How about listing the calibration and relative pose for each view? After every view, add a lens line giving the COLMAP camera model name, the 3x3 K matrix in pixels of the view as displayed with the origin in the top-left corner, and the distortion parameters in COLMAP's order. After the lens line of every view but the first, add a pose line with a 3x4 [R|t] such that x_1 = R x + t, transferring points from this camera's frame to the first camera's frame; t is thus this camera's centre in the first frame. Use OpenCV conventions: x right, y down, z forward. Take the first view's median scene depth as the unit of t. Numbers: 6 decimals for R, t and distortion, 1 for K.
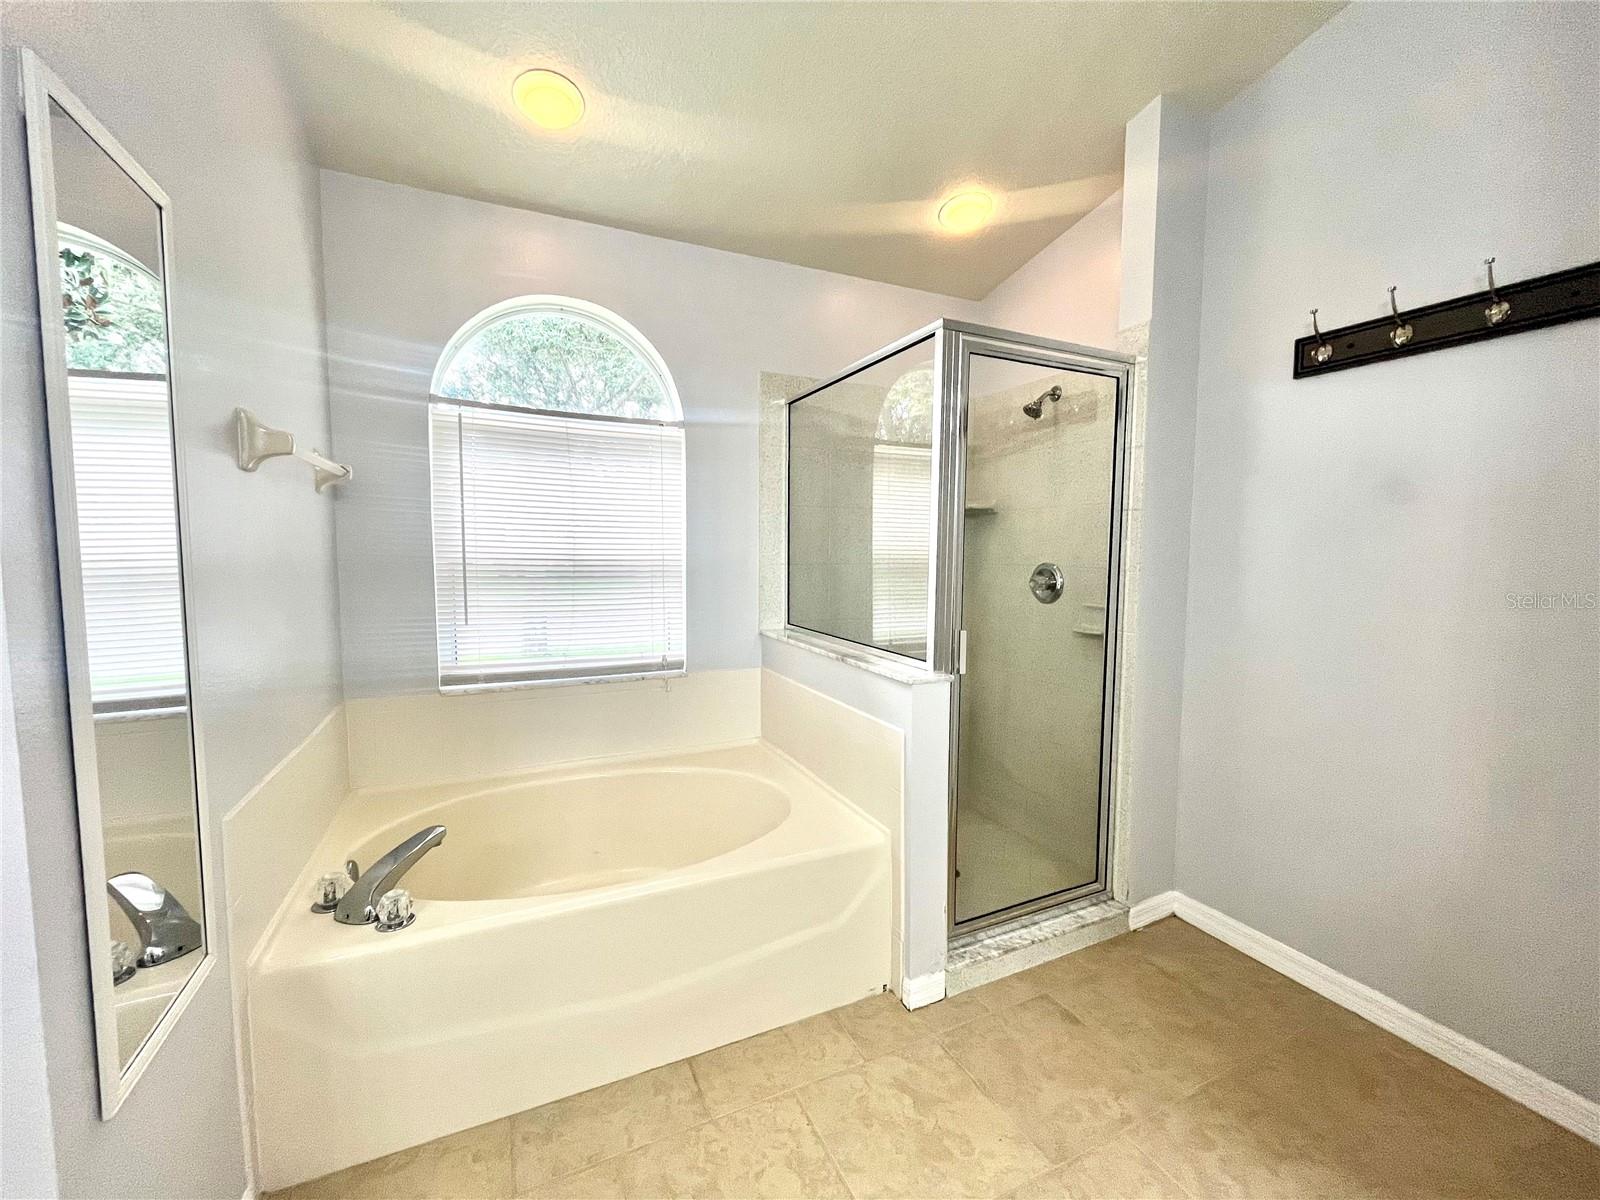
lens RADIAL K [[649.3, 0, 795.0], [0, 649.3, 593.6], [0, 0, 1]] dist [0.000037, -0.000332]
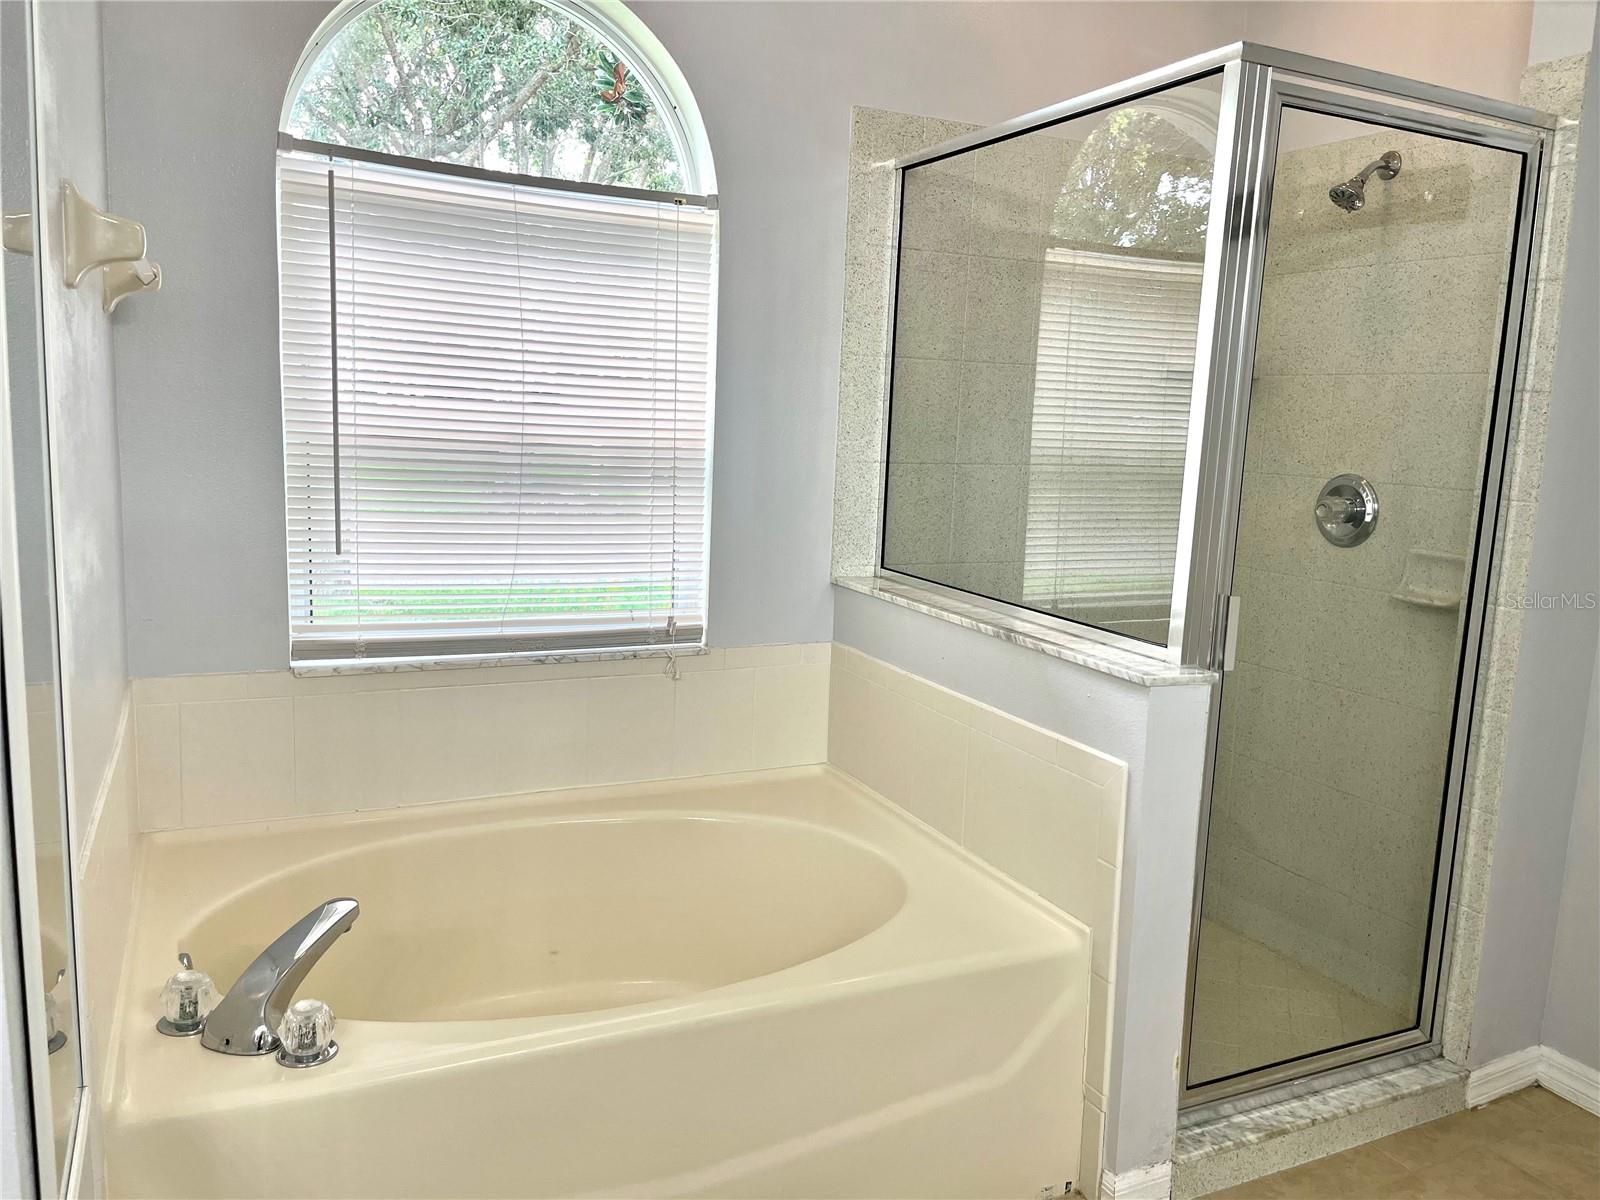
lens RADIAL K [[1209.7, 0, 798.9], [0, 1209.7, 588.6], [0, 0, 1]] dist [0.083871, -0.122223]
pose [[0.999359, 0.033529, 0.012554, -0.120567], [-0.034397, 0.996446, 0.076895, -0.017567], [-0.009931, -0.077278, 0.996960, -0.069082]]
